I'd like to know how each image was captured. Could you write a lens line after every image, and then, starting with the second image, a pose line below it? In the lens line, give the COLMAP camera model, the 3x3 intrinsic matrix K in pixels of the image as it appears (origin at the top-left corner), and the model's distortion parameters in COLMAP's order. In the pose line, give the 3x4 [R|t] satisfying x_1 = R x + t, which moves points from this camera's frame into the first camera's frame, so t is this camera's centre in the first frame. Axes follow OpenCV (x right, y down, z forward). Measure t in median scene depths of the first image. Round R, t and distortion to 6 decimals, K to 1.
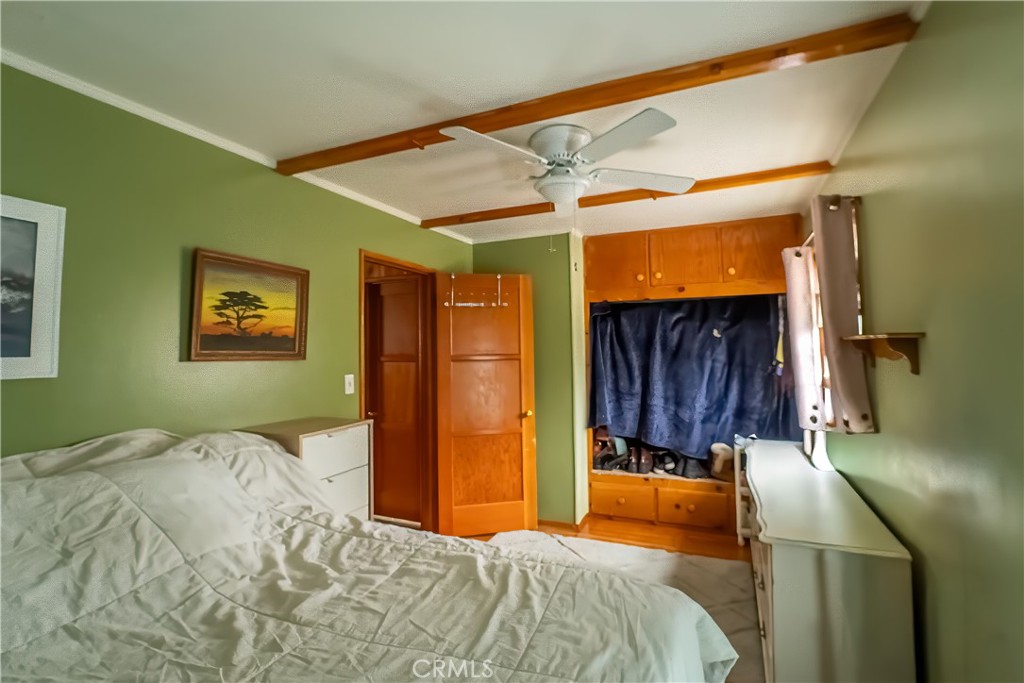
lens RADIAL K [[414.2, 0, 512.0], [0, 414.2, 341.5], [0, 0, 1]] dist [-0.020960, 0.000131]
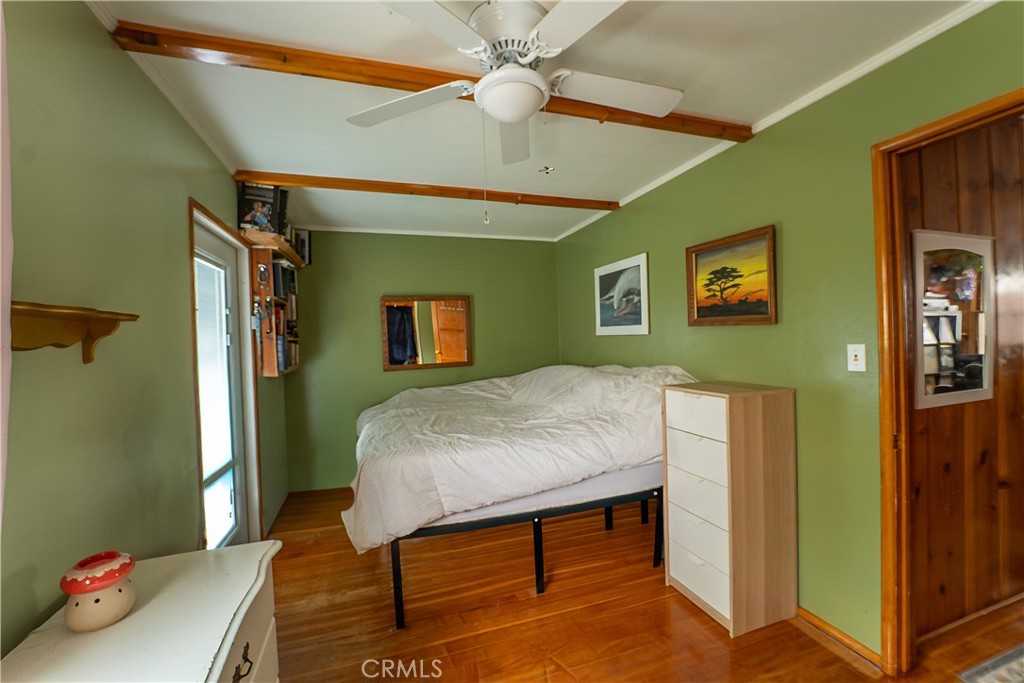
lens RADIAL K [[414.2, 0, 512.0], [0, 414.2, 341.5], [0, 0, 1]] dist [-0.020960, 0.000131]
pose [[-0.696900, 0.043481, -0.715849, 0.635622], [0.057011, 0.998360, 0.005139, 0.052057], [0.714899, -0.037230, -0.698236, 1.390476]]
